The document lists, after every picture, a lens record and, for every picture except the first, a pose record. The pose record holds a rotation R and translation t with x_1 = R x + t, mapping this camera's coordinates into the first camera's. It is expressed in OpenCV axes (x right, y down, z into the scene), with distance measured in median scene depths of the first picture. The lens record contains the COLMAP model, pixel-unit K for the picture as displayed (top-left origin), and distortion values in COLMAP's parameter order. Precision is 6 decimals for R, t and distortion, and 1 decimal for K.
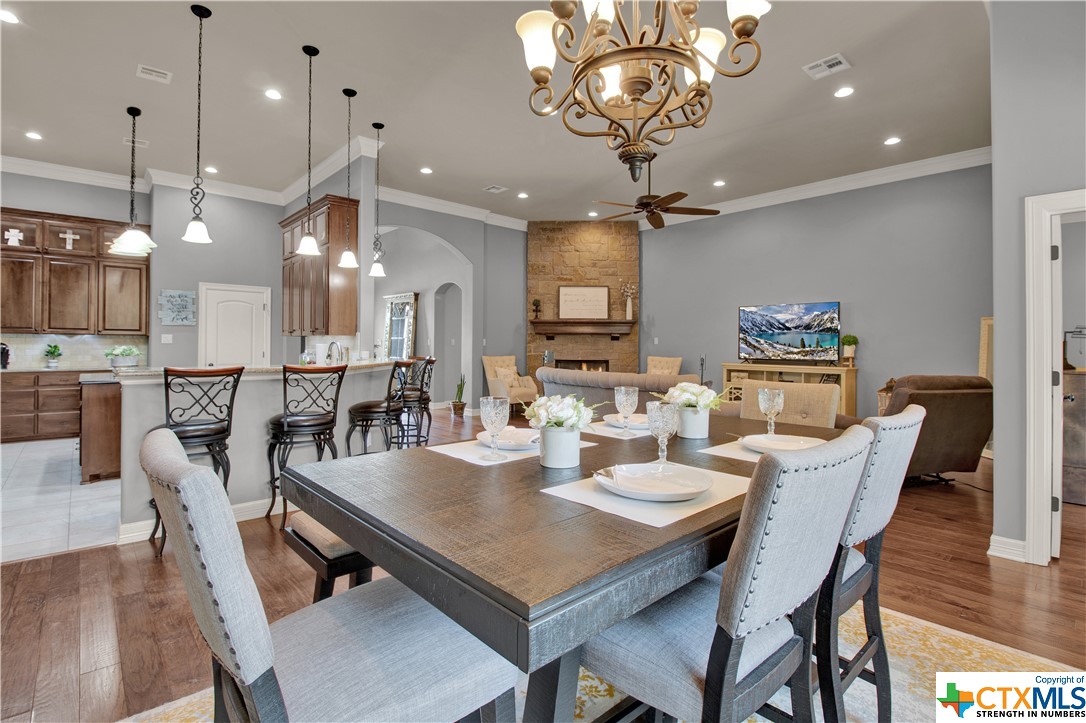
lens RADIAL K [[524.3, 0, 546.0], [0, 524.3, 342.0], [0, 0, 1]] dist [0.000306, -0.009866]
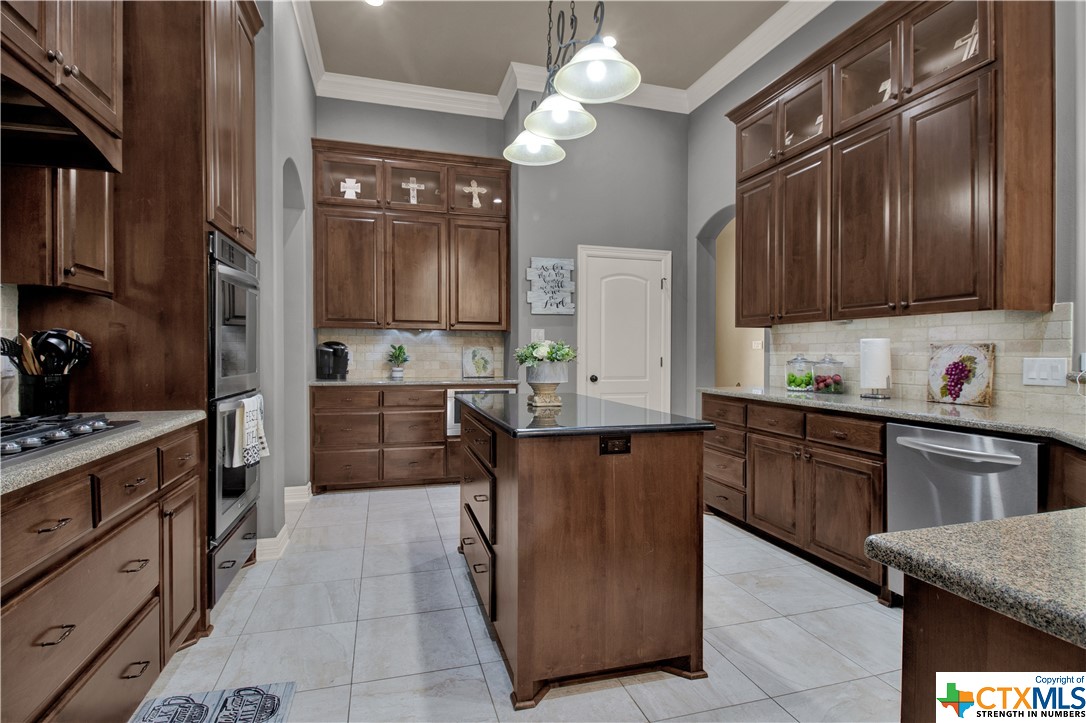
lens RADIAL K [[546.2, 0, 540.9], [0, 546.2, 364.7], [0, 0, 1]] dist [0.001144, 0.000087]
pose [[0.900987, 0.006553, -0.433797, -0.469237], [0.004515, 0.999690, 0.024478, 0.013873], [0.433823, -0.024013, 0.900678, 0.437980]]
